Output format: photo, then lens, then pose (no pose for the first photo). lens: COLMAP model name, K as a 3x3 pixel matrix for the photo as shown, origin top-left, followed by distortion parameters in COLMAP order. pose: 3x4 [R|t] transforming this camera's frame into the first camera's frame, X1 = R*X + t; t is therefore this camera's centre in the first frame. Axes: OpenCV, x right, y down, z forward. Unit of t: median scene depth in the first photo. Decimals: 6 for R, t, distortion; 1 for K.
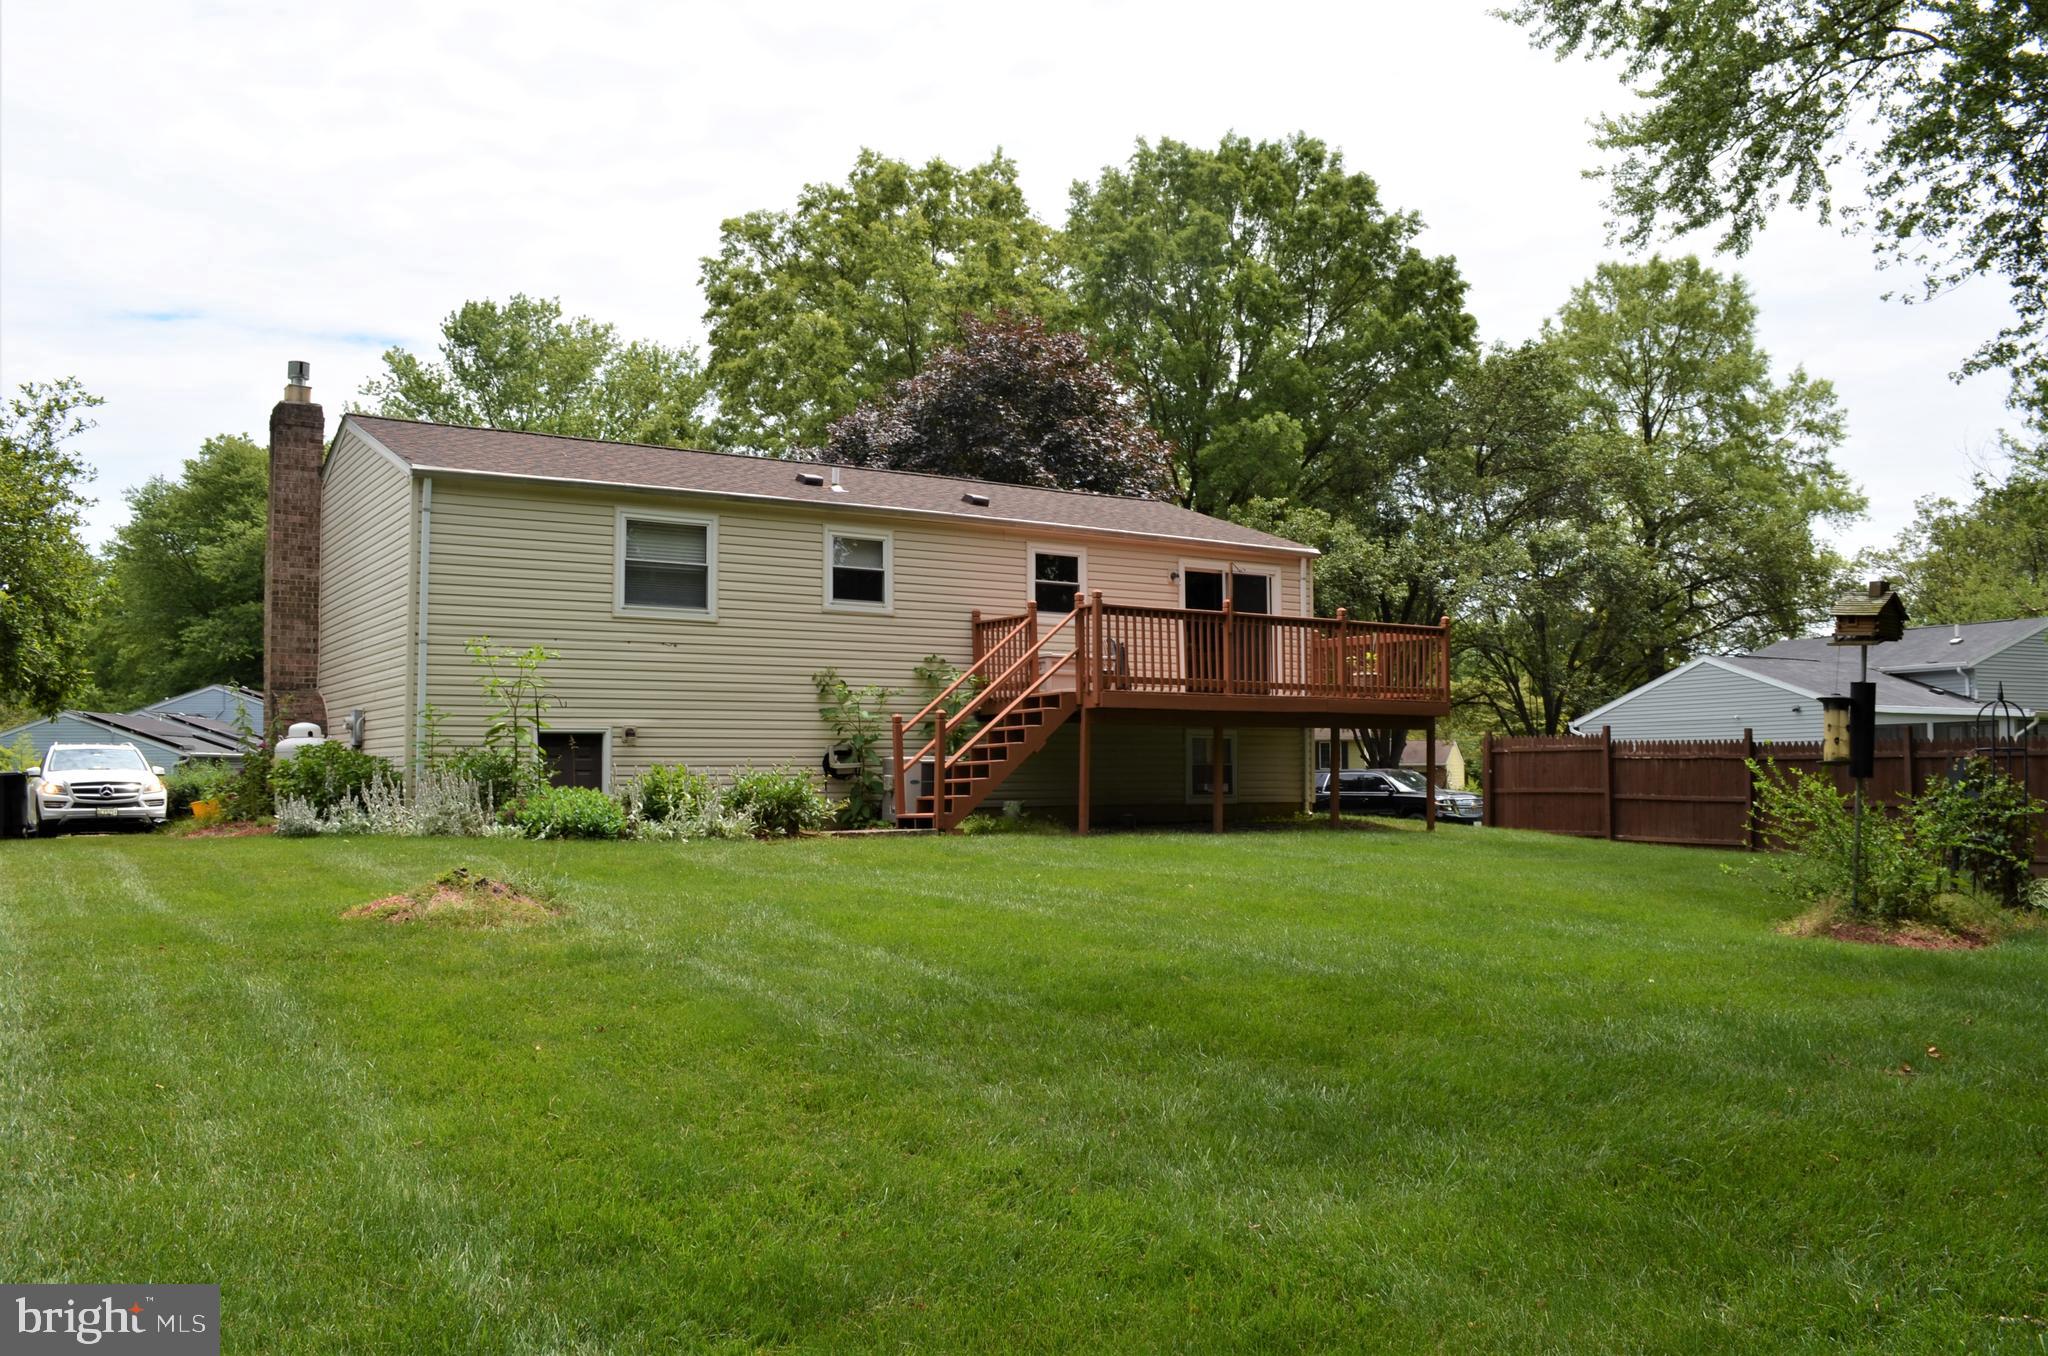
lens RADIAL K [[1639.9, 0, 1021.6], [0, 1639.9, 715.7], [0, 0, 1]] dist [0.094634, 0.002136]
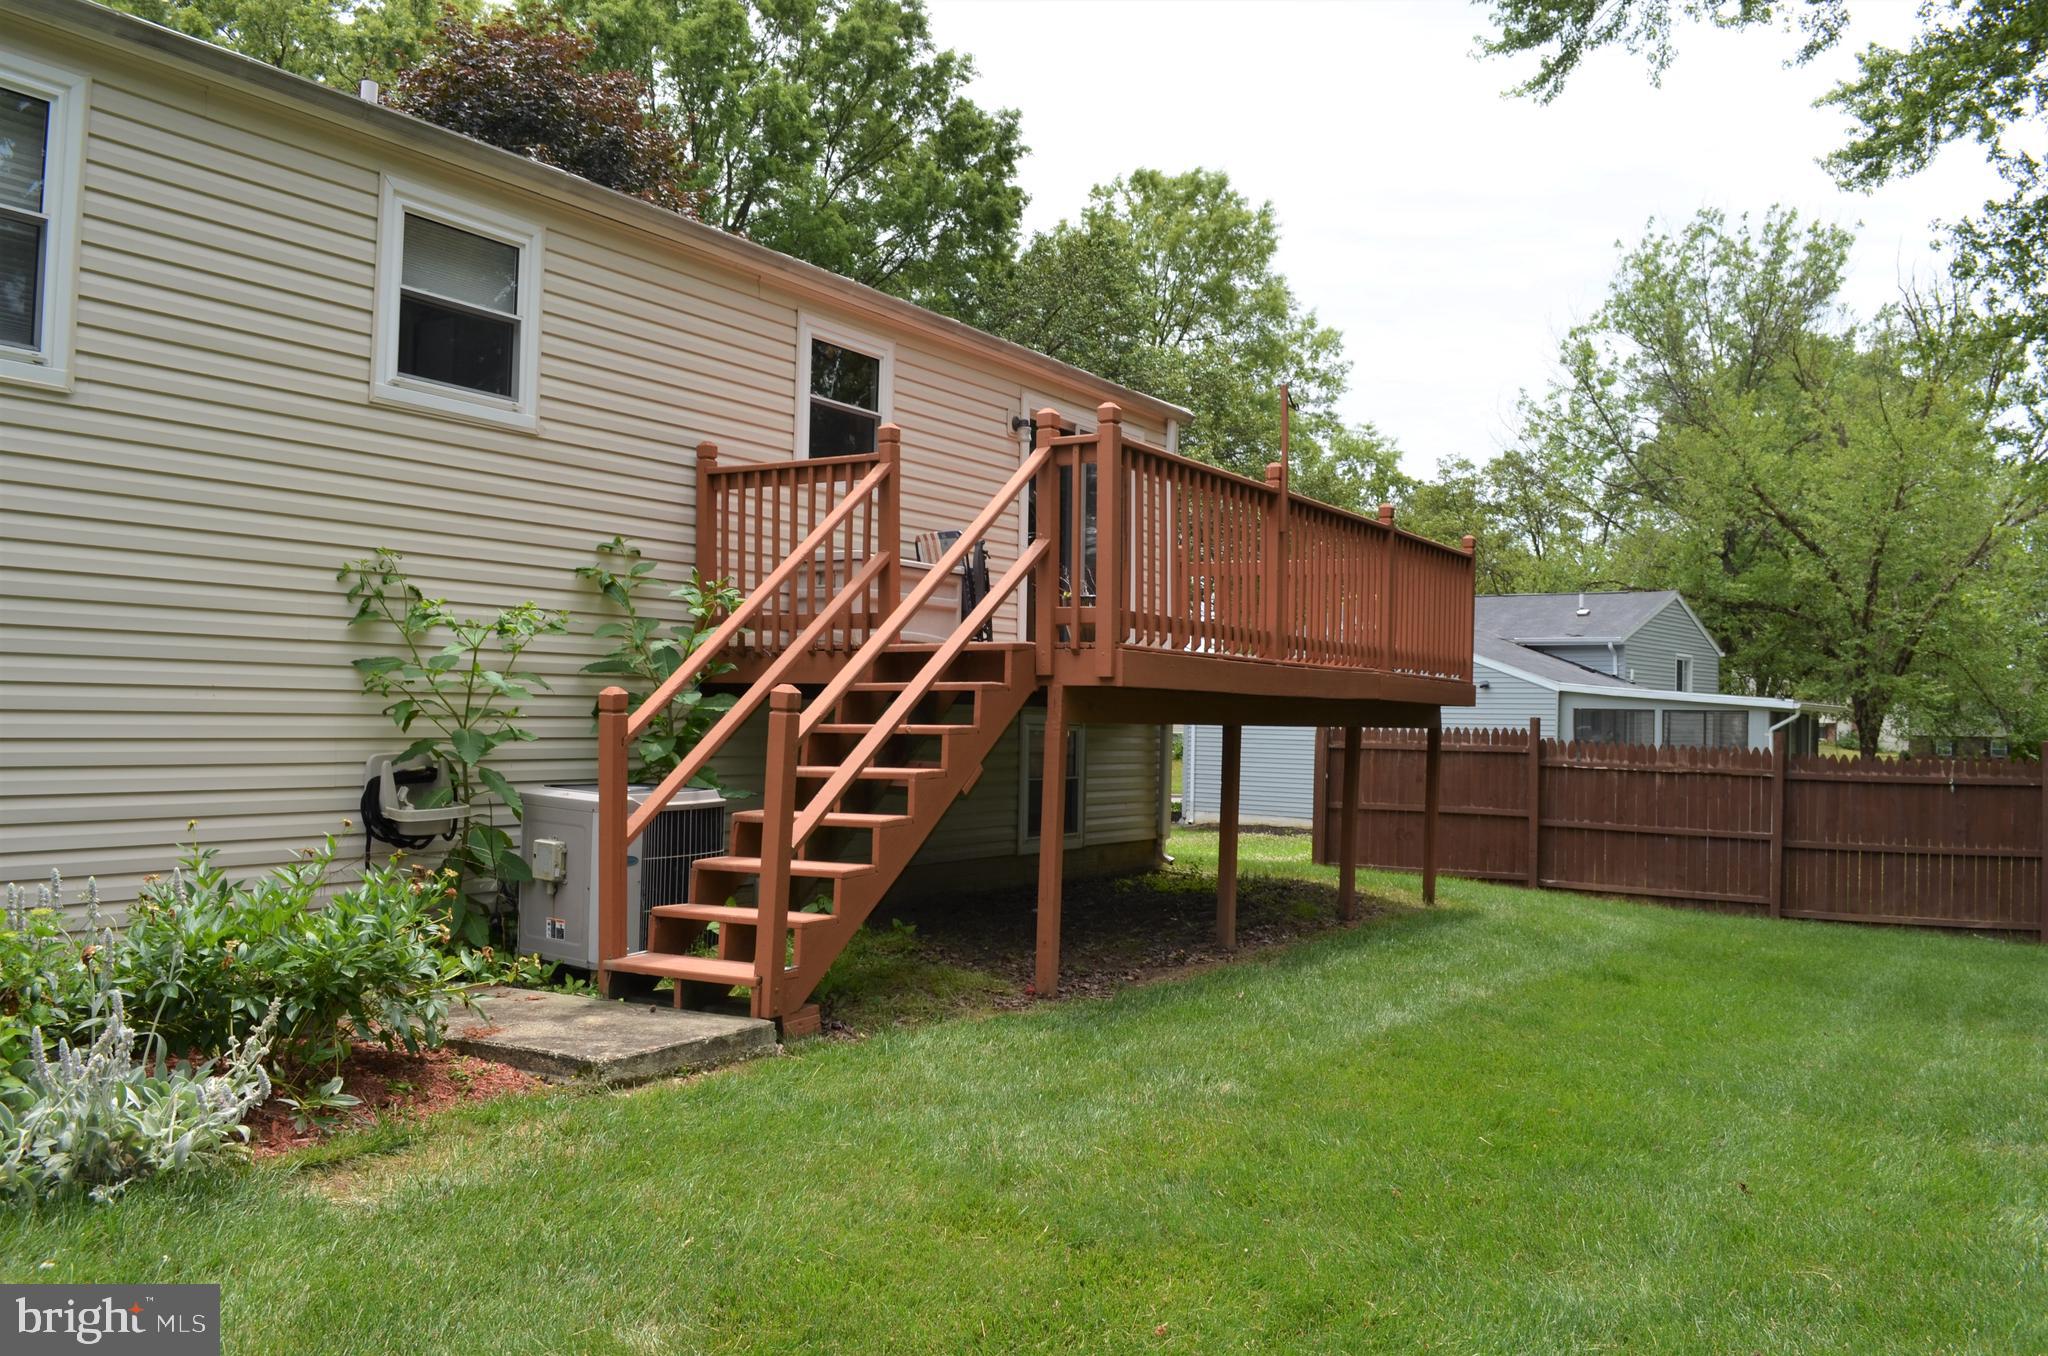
lens RADIAL K [[1653.9, 0, 1024.0], [0, 1653.9, 678.0], [0, 0, 1]] dist [-0.039170, -0.001085]
pose [[0.916023, 0.033702, 0.399707, -0.105390], [-0.040700, 0.999131, 0.009031, -0.007520], [-0.399055, -0.024541, 0.916598, 0.472898]]
